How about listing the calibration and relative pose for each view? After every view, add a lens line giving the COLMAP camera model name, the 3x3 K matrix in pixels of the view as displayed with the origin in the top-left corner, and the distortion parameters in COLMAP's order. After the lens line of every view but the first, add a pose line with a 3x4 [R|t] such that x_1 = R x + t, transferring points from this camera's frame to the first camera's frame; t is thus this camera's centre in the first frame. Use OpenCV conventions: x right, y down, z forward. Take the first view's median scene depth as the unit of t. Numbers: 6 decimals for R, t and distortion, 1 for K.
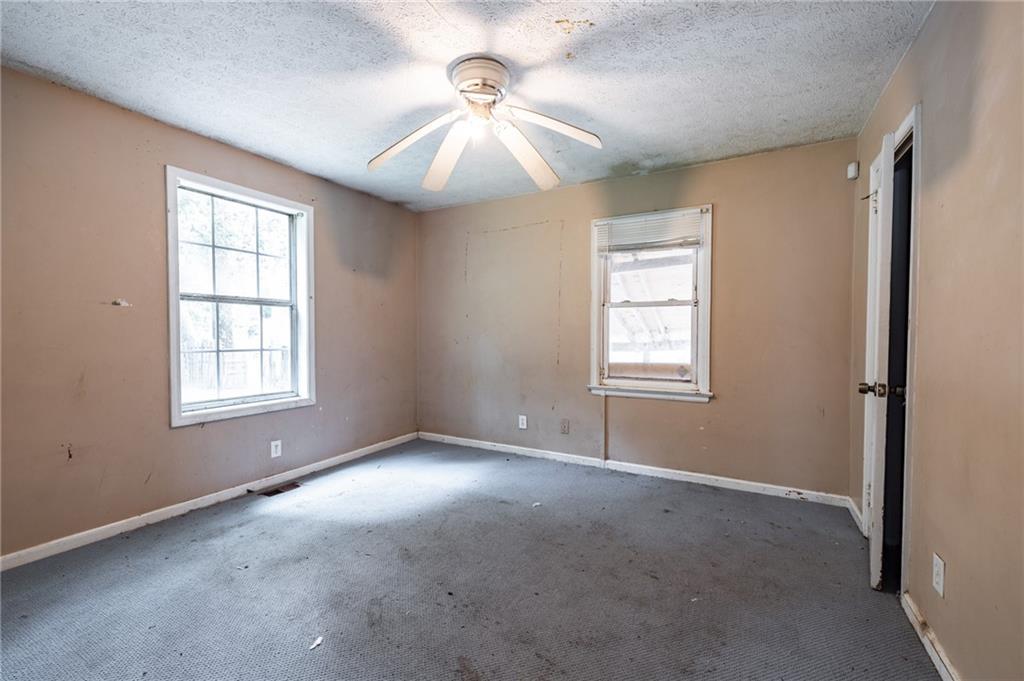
lens RADIAL K [[428.3, 0, 508.4], [0, 428.3, 340.0], [0, 0, 1]] dist [0.001531, 0.000144]
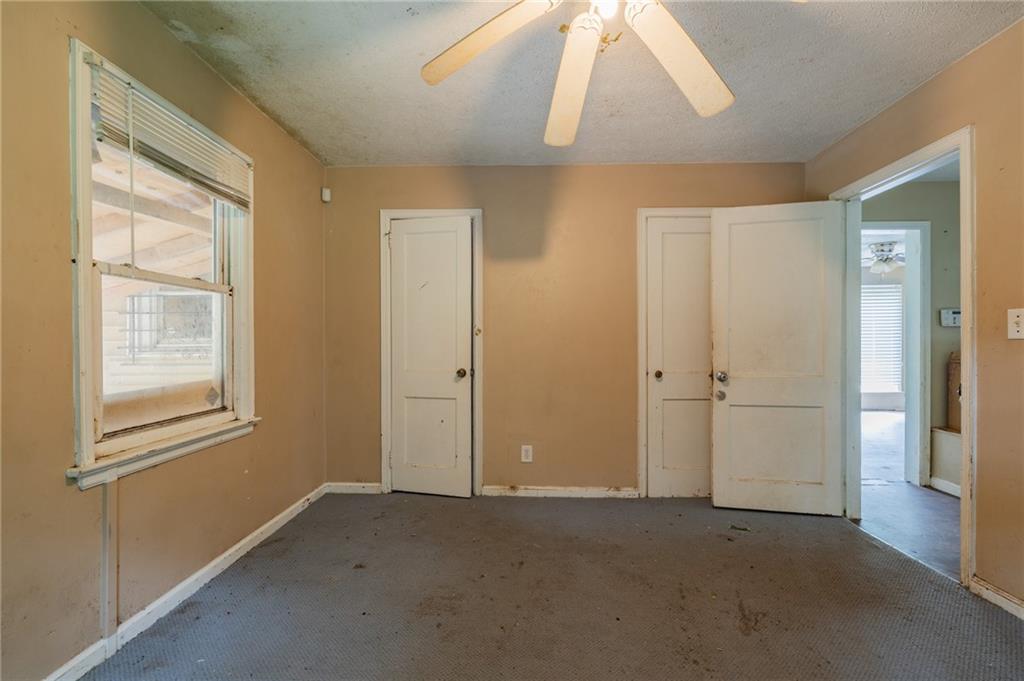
lens RADIAL K [[428.3, 0, 510.1], [0, 428.3, 341.8], [0, 0, 1]] dist [0.001531, 0.000144]
pose [[-0.461864, -0.002592, 0.886947, -0.359647], [0.009842, 0.999919, 0.008048, -0.007277], [-0.886896, 0.012447, -0.461801, 0.909999]]
